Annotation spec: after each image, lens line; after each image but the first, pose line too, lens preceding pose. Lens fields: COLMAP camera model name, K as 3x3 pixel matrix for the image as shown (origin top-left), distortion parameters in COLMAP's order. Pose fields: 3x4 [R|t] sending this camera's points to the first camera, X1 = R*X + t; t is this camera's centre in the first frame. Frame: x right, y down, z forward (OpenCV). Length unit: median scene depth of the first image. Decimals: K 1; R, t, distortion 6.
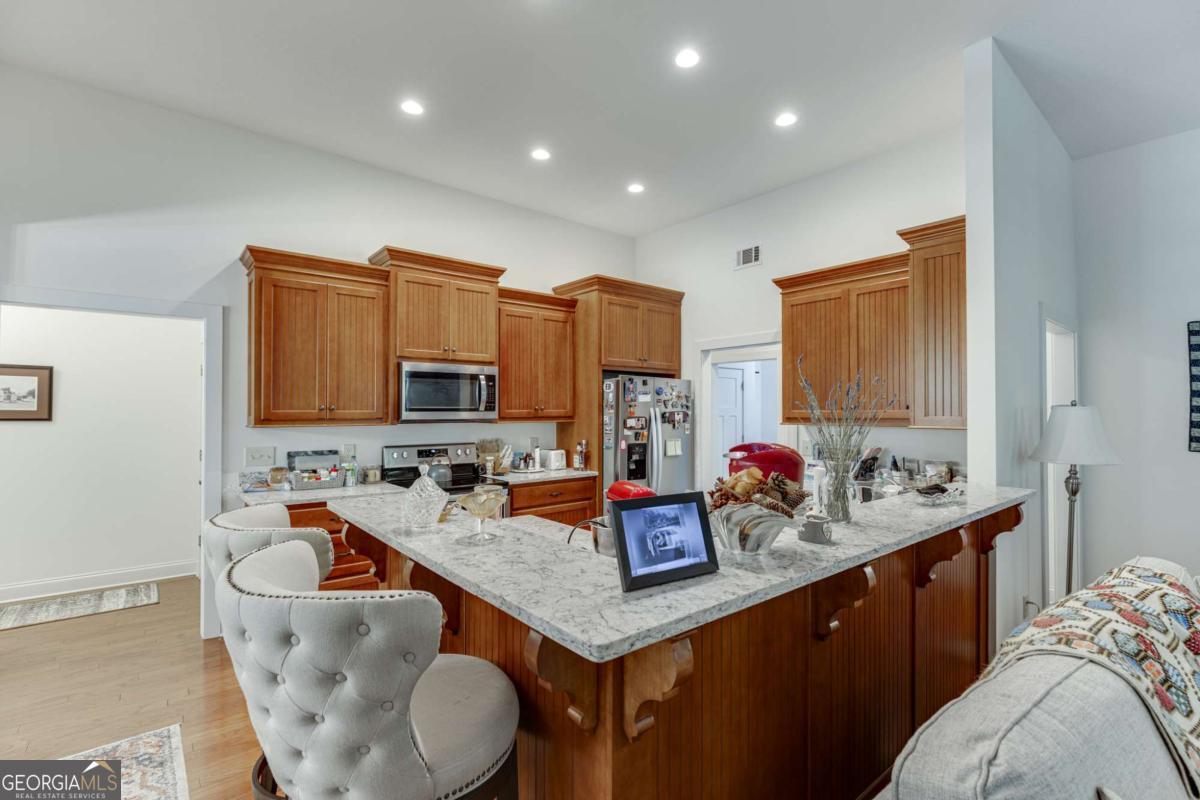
lens RADIAL K [[548.6, 0, 607.7], [0, 548.6, 404.4], [0, 0, 1]] dist [-0.003646, -0.000853]
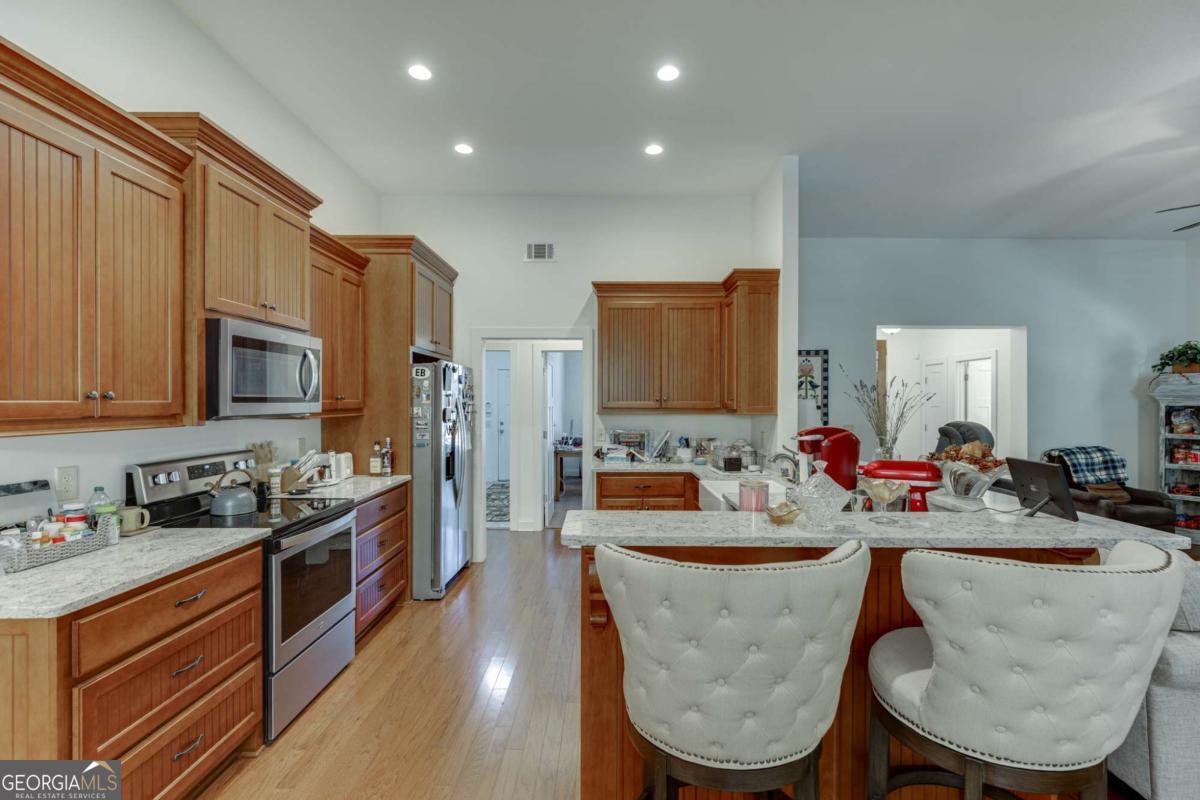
lens RADIAL K [[548.6, 0, 610.9], [0, 548.6, 403.6], [0, 0, 1]] dist [-0.003646, -0.000853]
pose [[0.636276, -0.001189, 0.771461, -0.519236], [-0.011612, 0.999871, 0.011118, 0.002531], [-0.771374, -0.016033, 0.636180, 0.273168]]
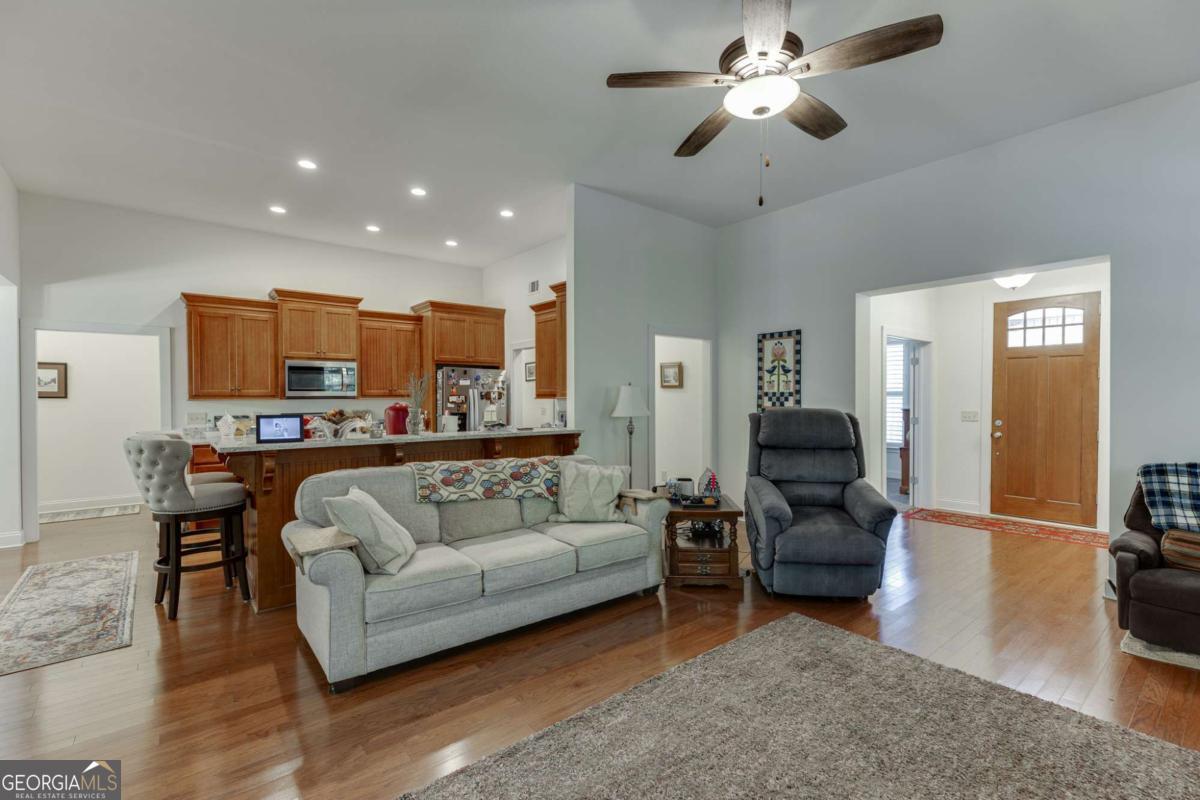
lens RADIAL K [[532.8, 0, 604.6], [0, 532.8, 403.5], [0, 0, 1]] dist [0.000934, 0.000999]
pose [[0.999990, -0.002835, -0.003366, 0.516955], [0.002918, 0.999682, 0.025050, 0.011570], [0.003294, -0.025059, 0.999681, -0.515218]]
